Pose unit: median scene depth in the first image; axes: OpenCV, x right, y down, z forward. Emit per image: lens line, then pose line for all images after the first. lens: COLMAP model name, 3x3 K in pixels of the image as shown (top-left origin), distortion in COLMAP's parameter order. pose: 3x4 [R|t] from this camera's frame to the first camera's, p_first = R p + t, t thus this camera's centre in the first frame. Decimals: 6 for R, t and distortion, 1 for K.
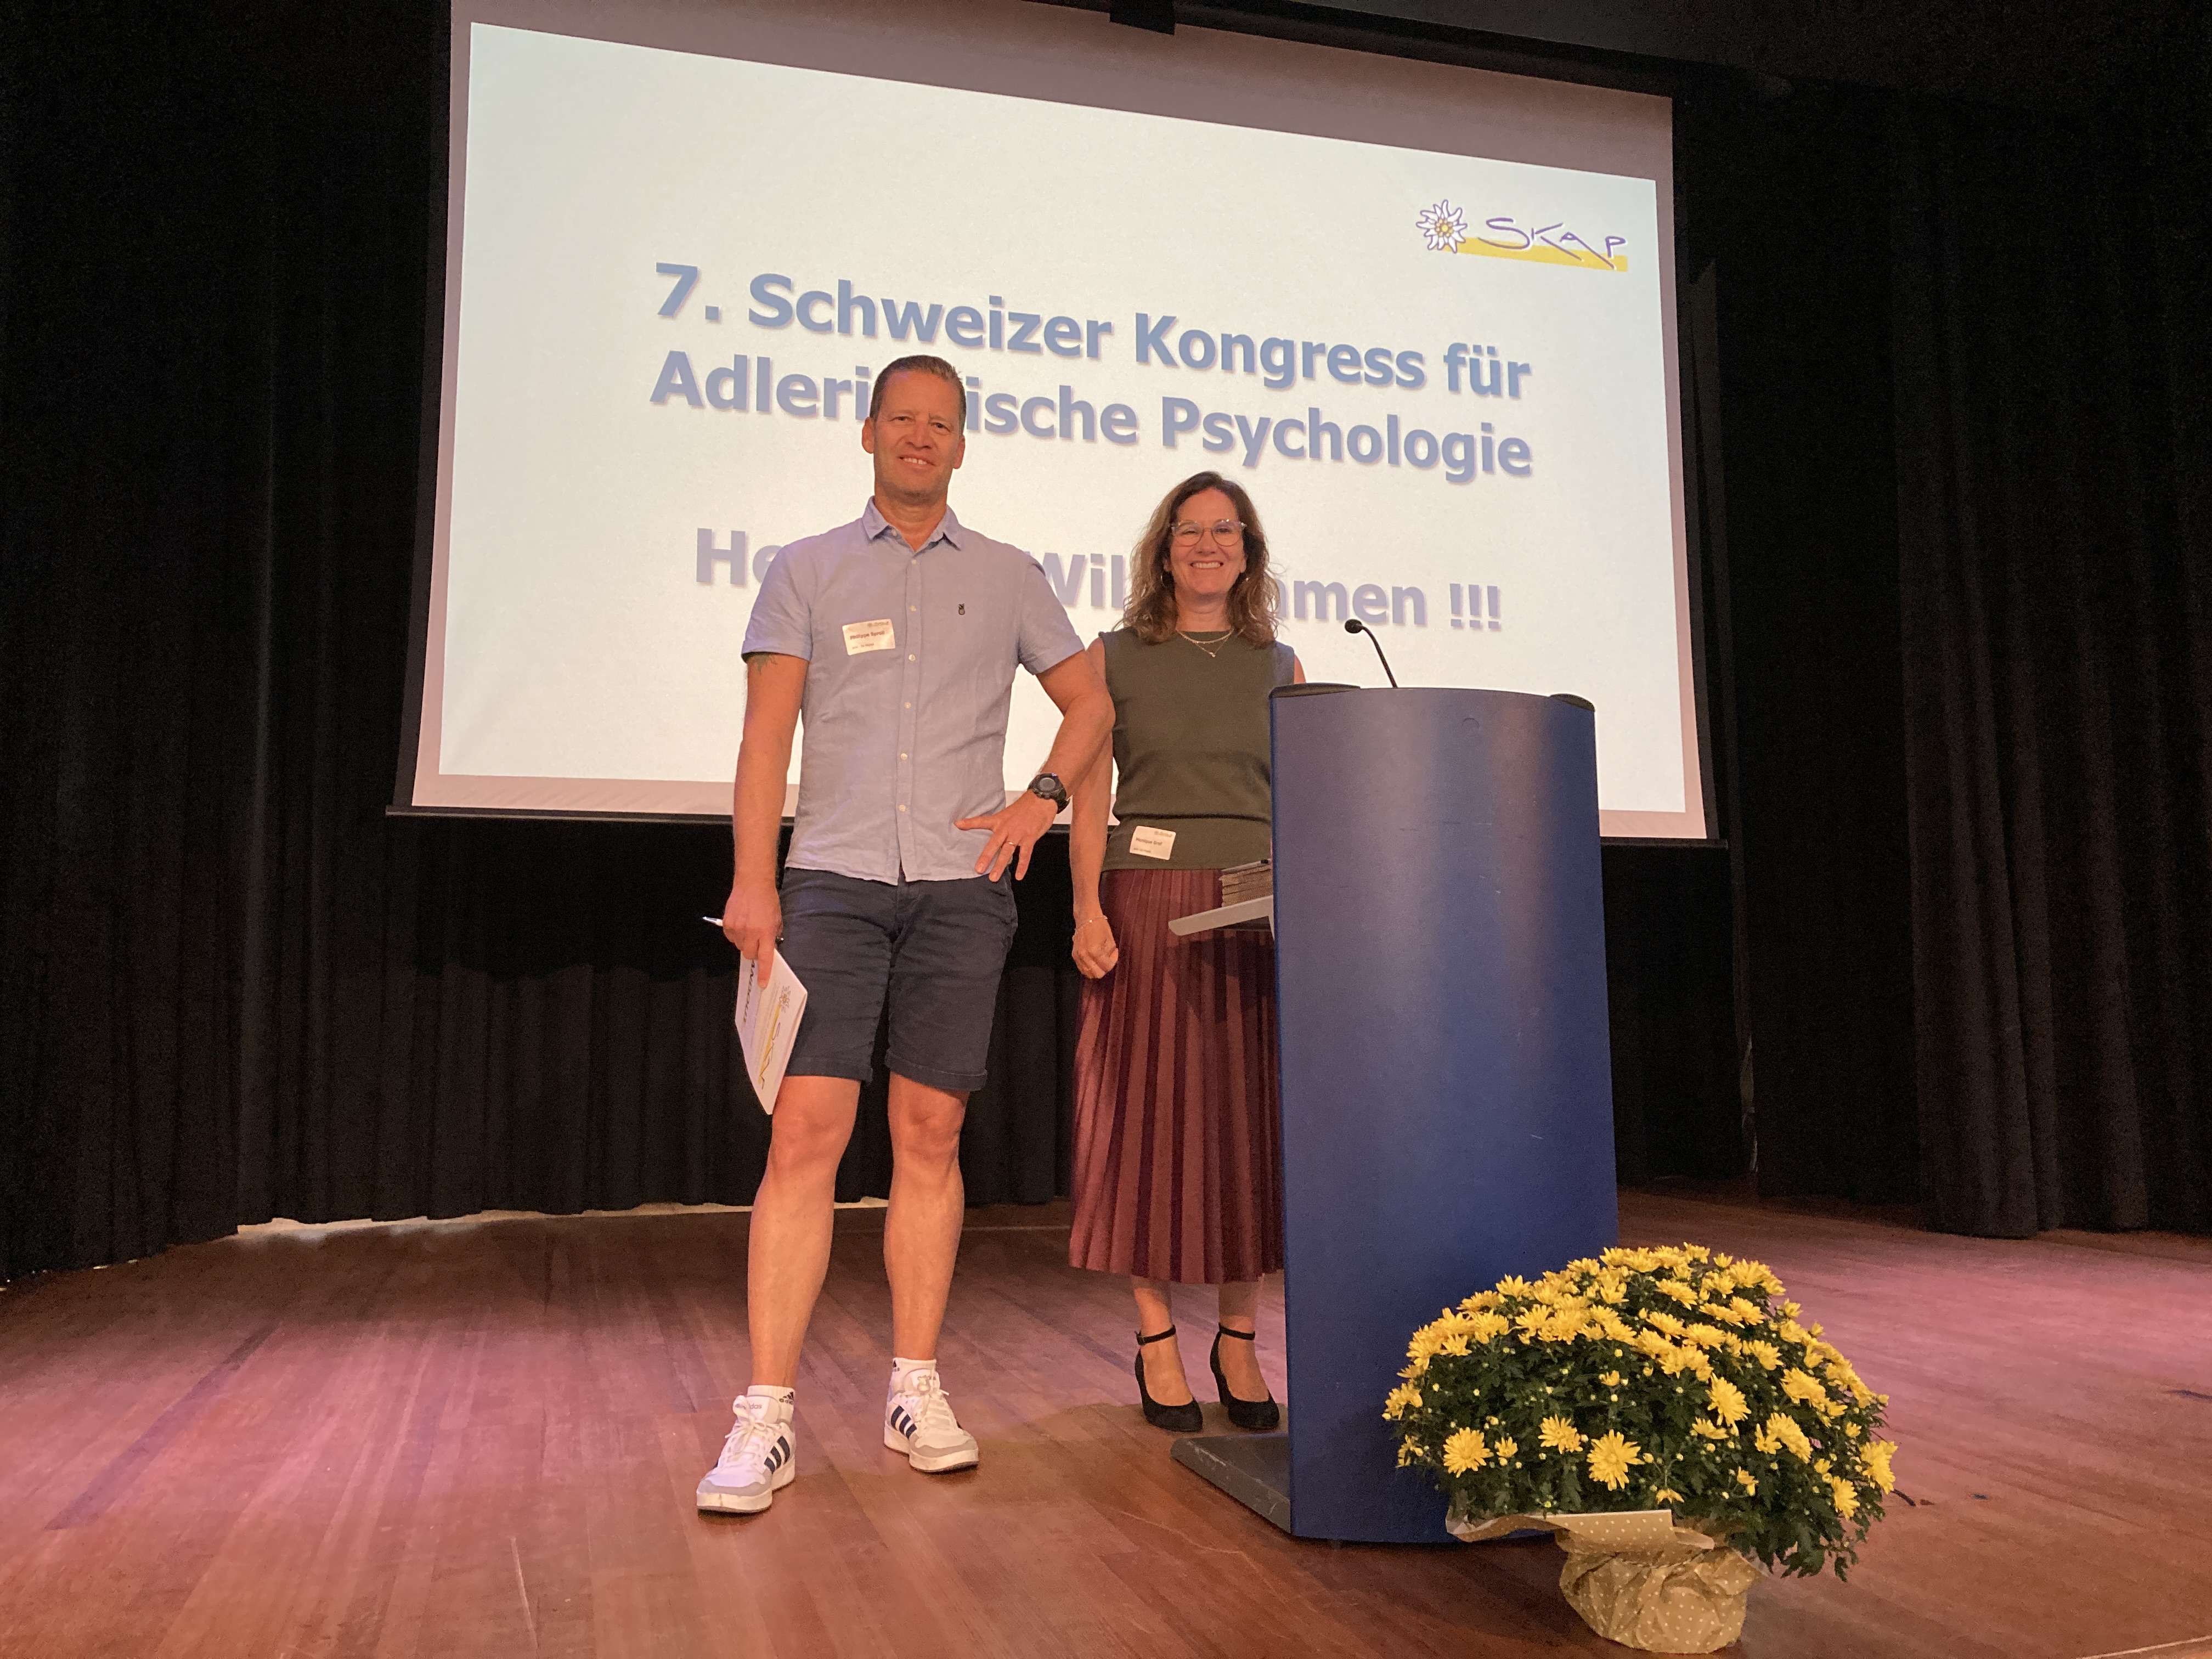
lens RADIAL K [[1810.0, 0, 1093.4], [0, 1810.0, 815.1], [0, 0, 1]] dist [0.037930, -0.017022]
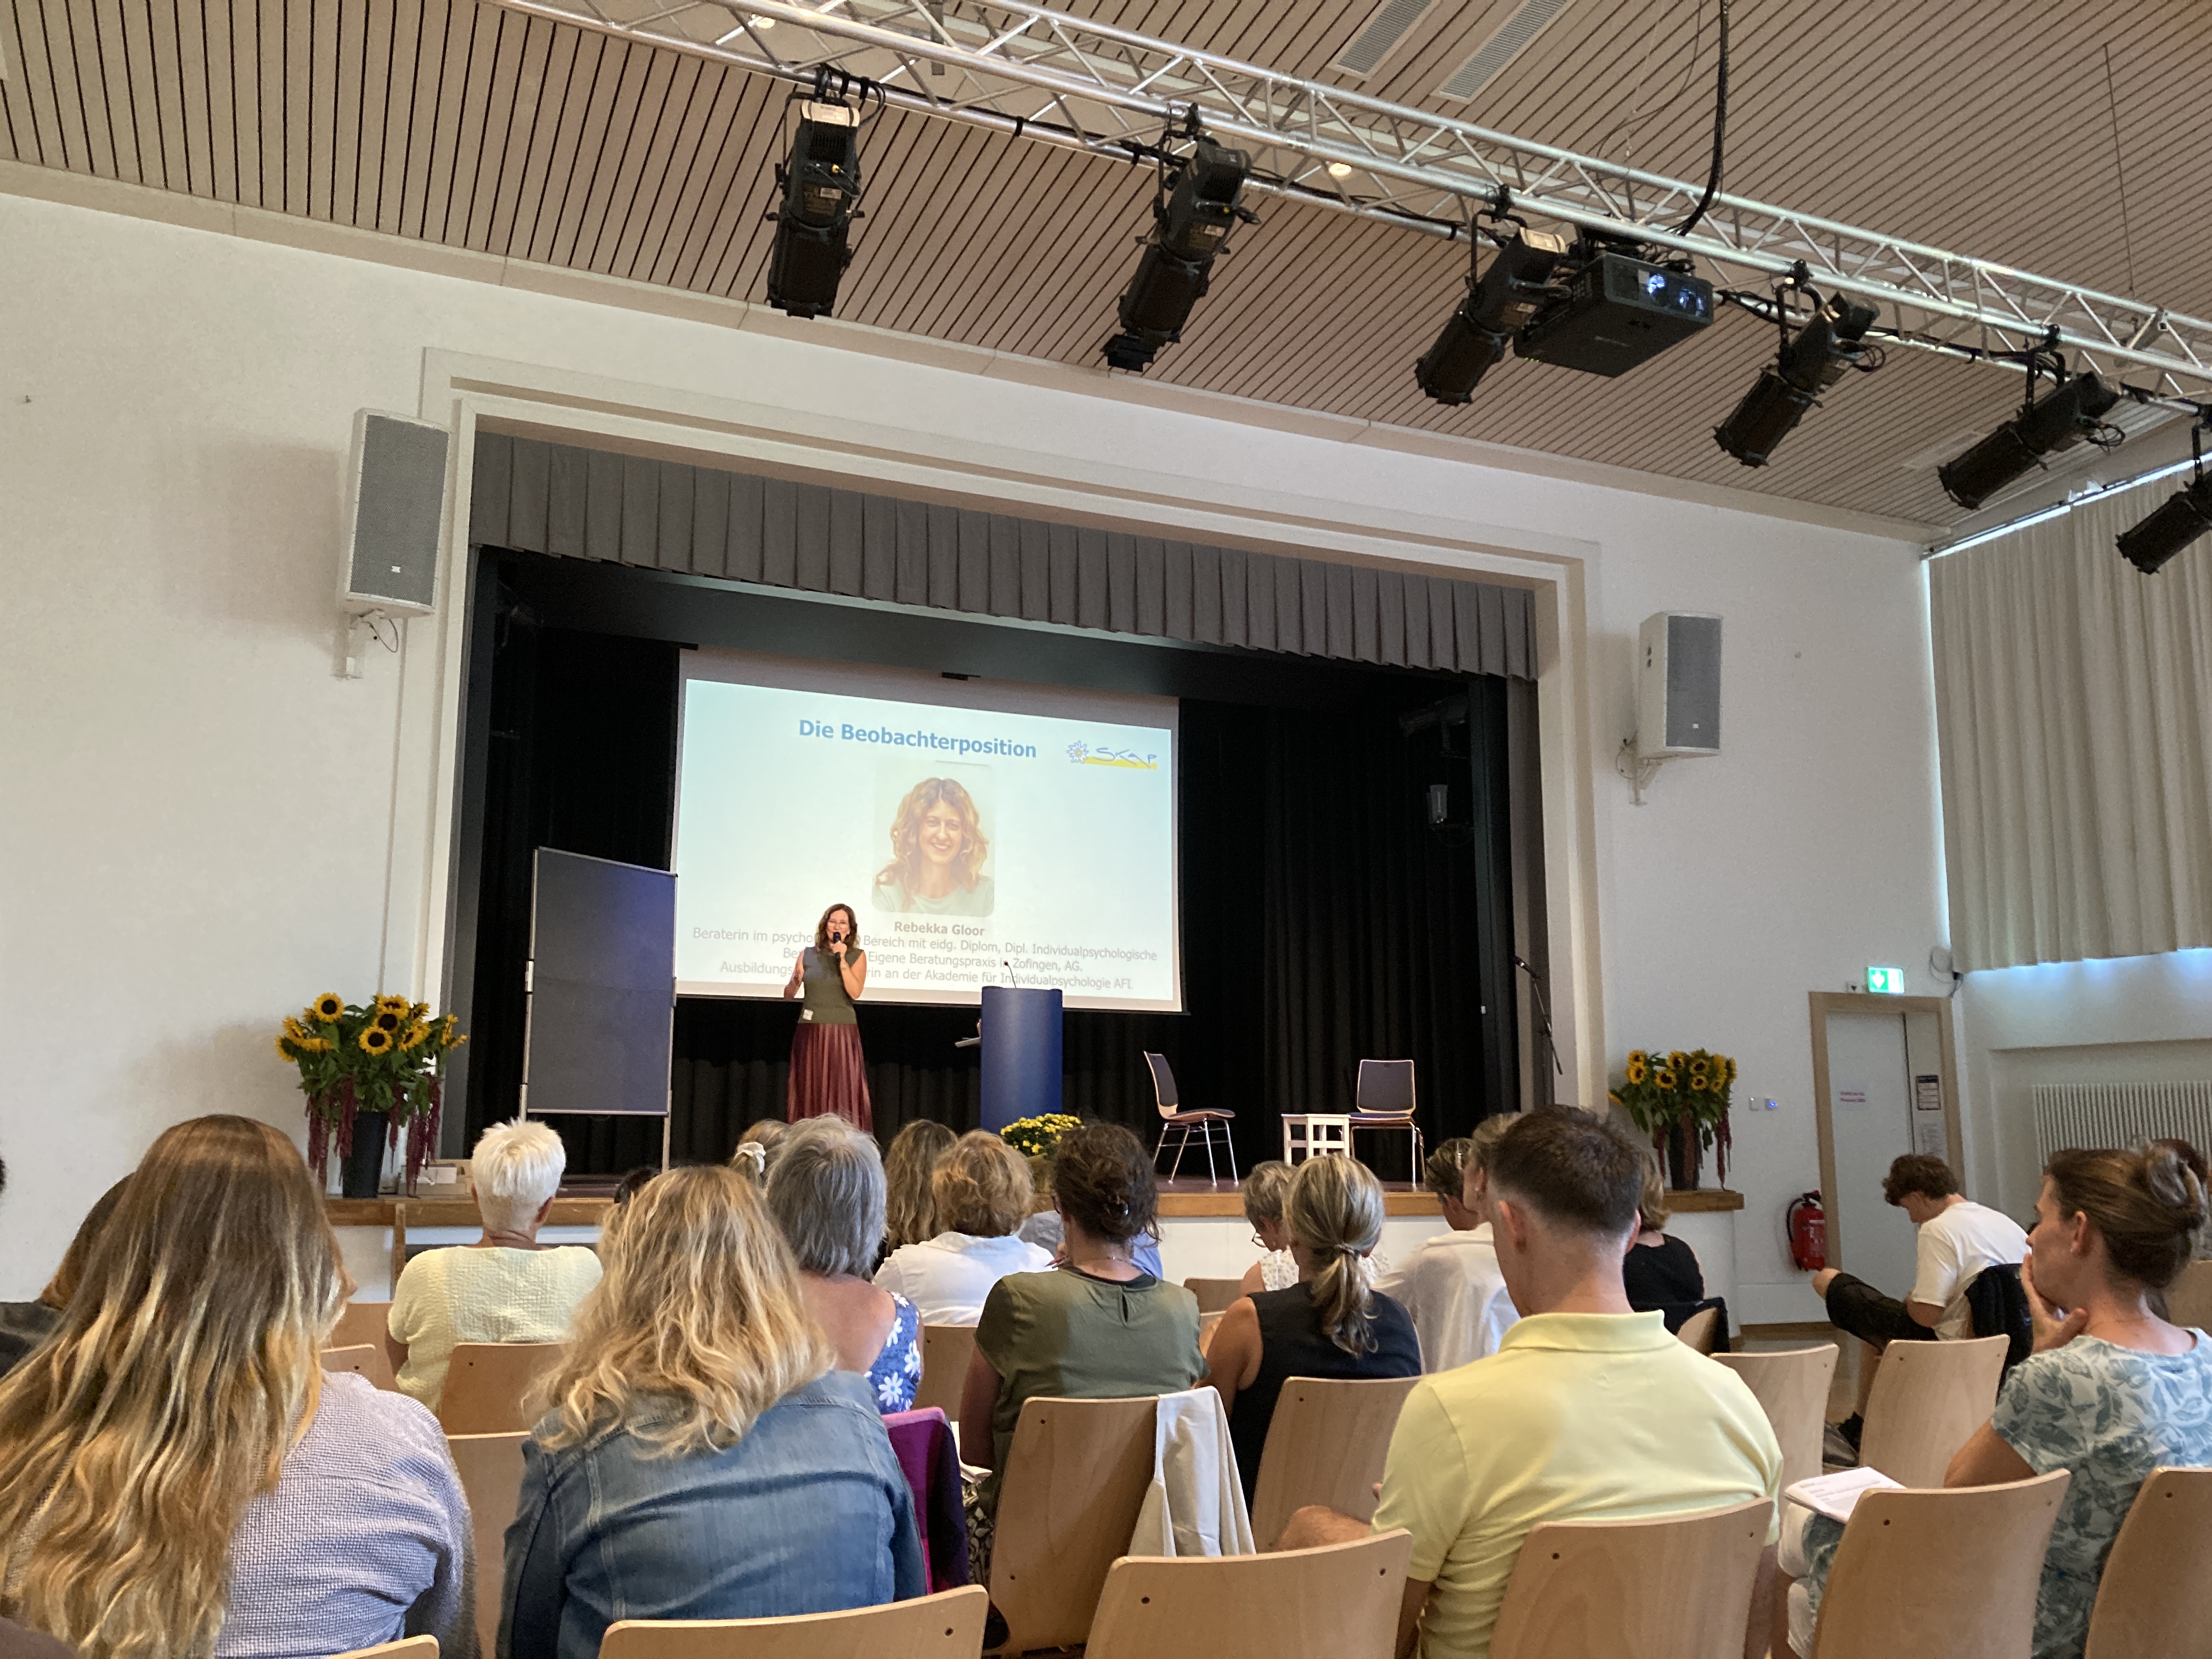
lens RADIAL K [[1777.7, 0, 1087.8], [0, 1777.7, 835.3], [0, 0, 1]] dist [0.127352, -0.300950]
pose [[0.993170, 0.031921, 0.112228, -0.156013], [-0.025307, 0.997885, -0.059873, -0.219552], [-0.113902, 0.056624, 0.991877, -3.828371]]
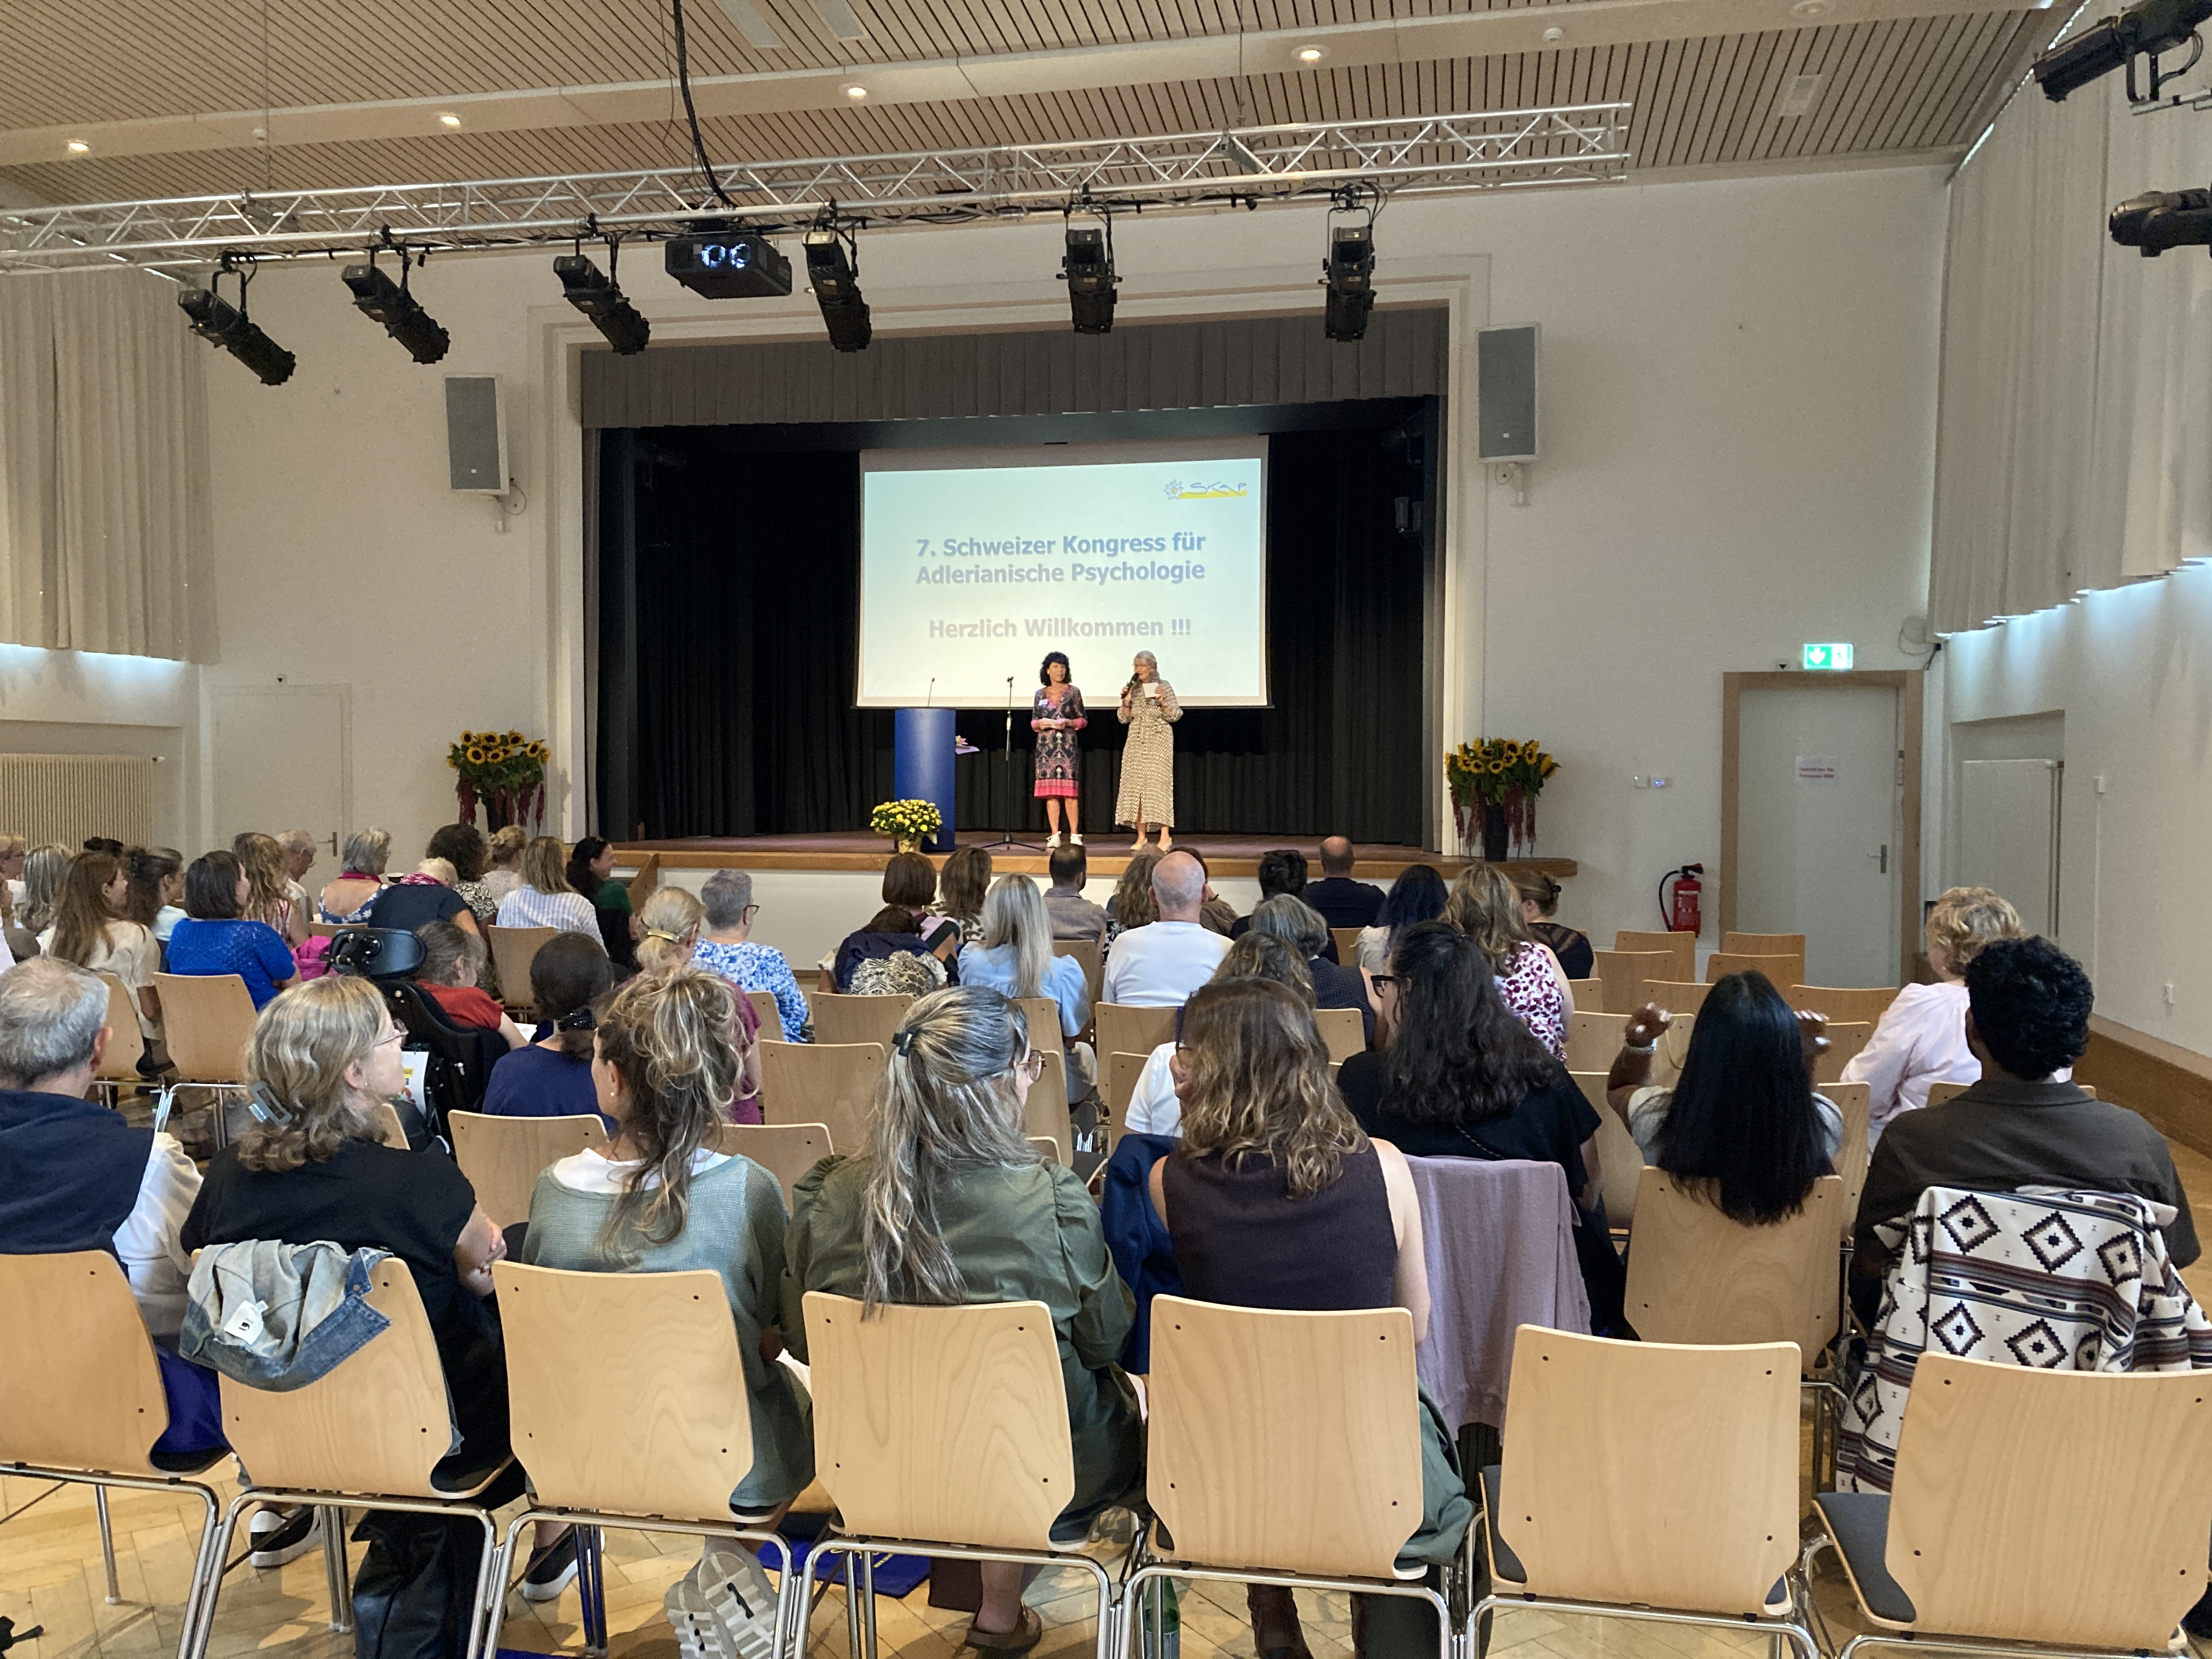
lens RADIAL K [[1810.0, 0, 1093.4], [0, 1810.0, 815.1], [0, 0, 1]] dist [0.037930, -0.017022]
pose [[0.877368, 0.019457, -0.479424, 4.221138], [0.042824, 0.992014, 0.118631, -0.474704], [0.477904, -0.124614, 0.869528, -4.597129]]
